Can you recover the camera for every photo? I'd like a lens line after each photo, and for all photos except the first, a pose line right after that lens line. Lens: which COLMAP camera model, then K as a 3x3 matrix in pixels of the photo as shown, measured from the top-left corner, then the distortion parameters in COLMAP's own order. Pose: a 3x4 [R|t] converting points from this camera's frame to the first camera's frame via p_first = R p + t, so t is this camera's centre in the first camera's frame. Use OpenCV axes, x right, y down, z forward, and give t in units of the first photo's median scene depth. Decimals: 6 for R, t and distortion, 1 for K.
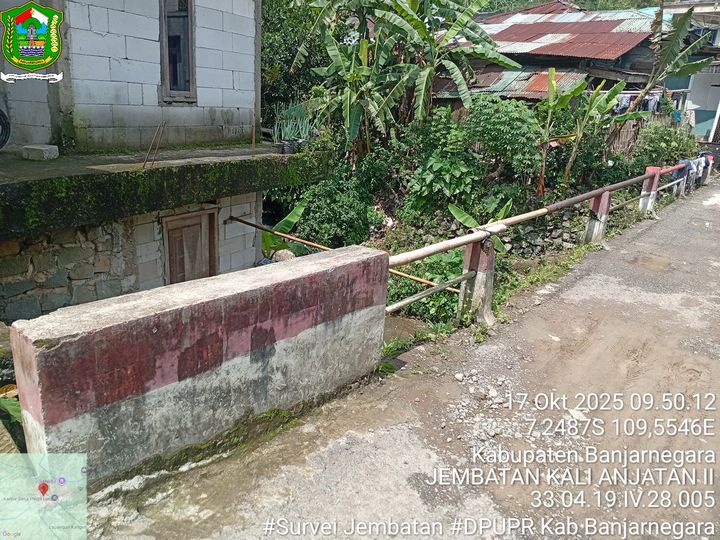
lens RADIAL K [[550.6, 0, 357.1], [0, 550.6, 272.5], [0, 0, 1]] dist [0.113022, -0.240521]
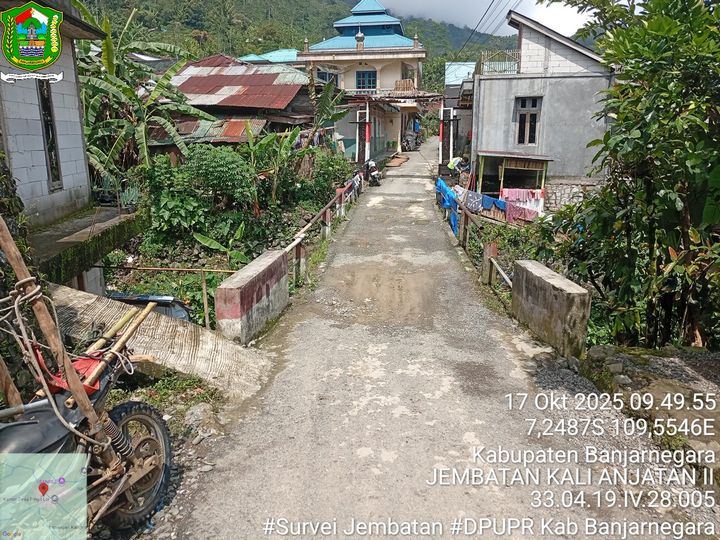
lens RADIAL K [[550.6, 0, 357.1], [0, 550.6, 272.5], [0, 0, 1]] dist [0.113022, -0.240521]
pose [[0.831817, -0.201251, 0.517280, -0.170425], [0.222162, 0.974762, 0.021989, 0.012949], [-0.508651, 0.096629, 0.855533, -0.209060]]
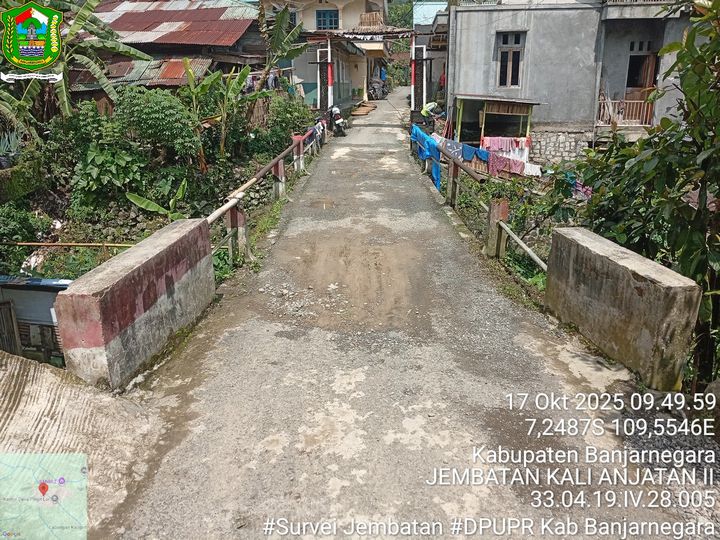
lens RADIAL K [[550.6, 0, 357.1], [0, 550.6, 272.5], [0, 0, 1]] dist [0.113022, -0.240521]
pose [[0.795387, -0.260401, 0.547312, -0.091544], [0.239930, 0.964513, 0.110216, 0.007132], [-0.556590, 0.043652, 0.829640, -0.091655]]
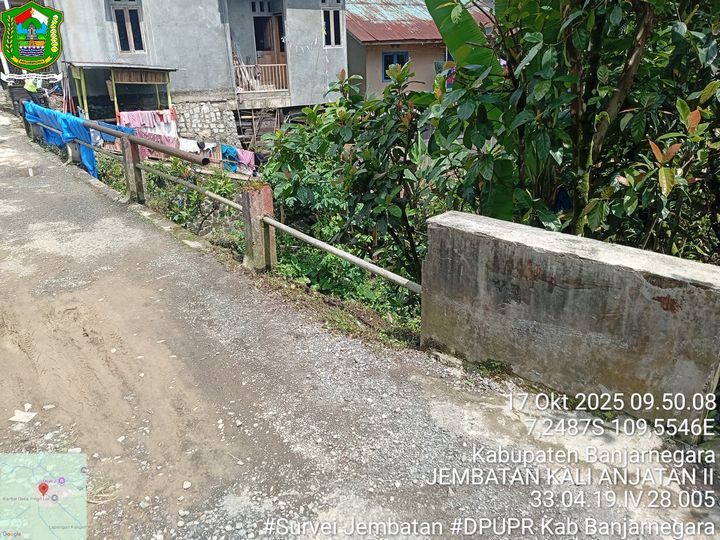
lens RADIAL K [[559.7, 0, 360.0], [0, 559.7, 270.0], [0, 0, 1]] dist [0.046466, -0.123995]
pose [[0.258083, -0.412496, 0.873636, -0.020920], [0.328986, 0.887750, 0.321974, -0.008043], [-0.908384, 0.204318, 0.364819, 0.037774]]
